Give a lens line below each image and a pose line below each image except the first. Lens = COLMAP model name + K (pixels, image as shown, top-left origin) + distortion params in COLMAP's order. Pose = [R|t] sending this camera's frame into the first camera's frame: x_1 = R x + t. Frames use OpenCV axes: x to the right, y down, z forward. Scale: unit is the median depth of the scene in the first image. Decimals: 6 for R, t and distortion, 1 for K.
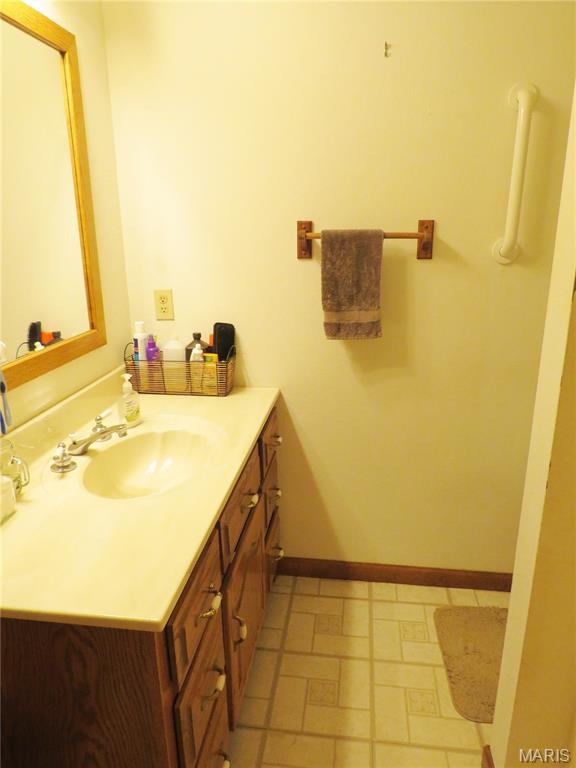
lens RADIAL K [[542.3, 0, 288.0], [0, 542.3, 384.0], [0, 0, 1]] dist [-0.016724, -0.000628]
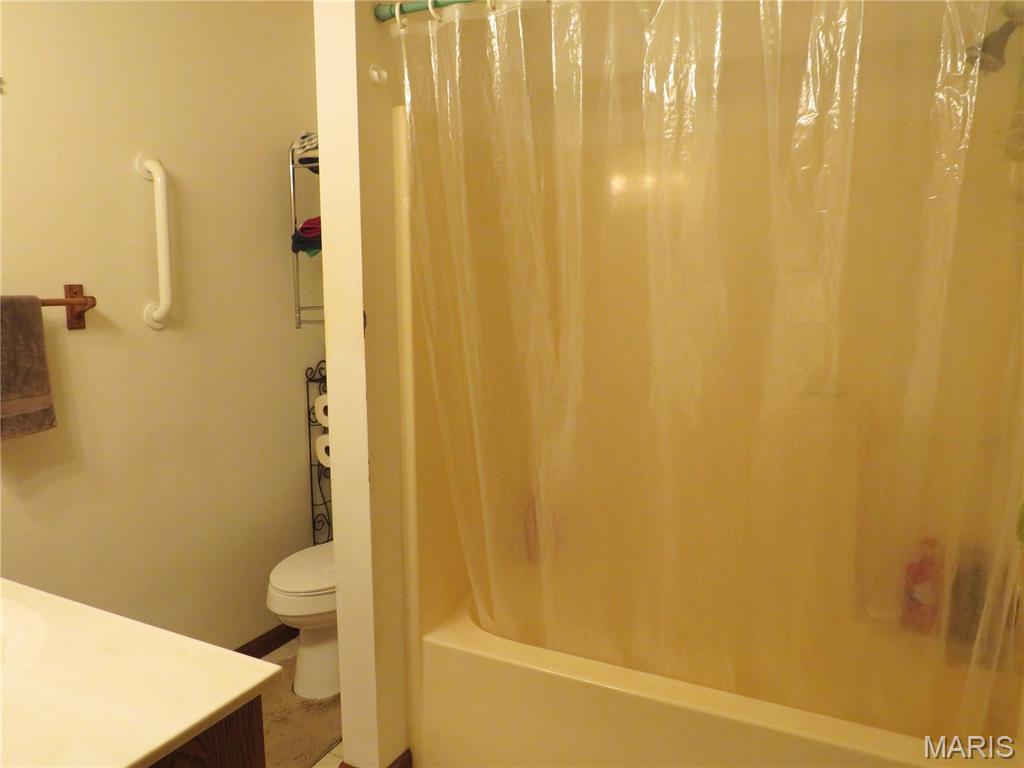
lens RADIAL K [[723.1, 0, 512.0], [0, 723.1, 384.0], [0, 0, 1]] dist [-0.016724, -0.000628]
pose [[0.295822, -0.119948, 0.947682, -0.633148], [0.274868, 0.960815, 0.035810, -0.000488], [-0.914843, 0.249895, 0.317200, 0.038270]]
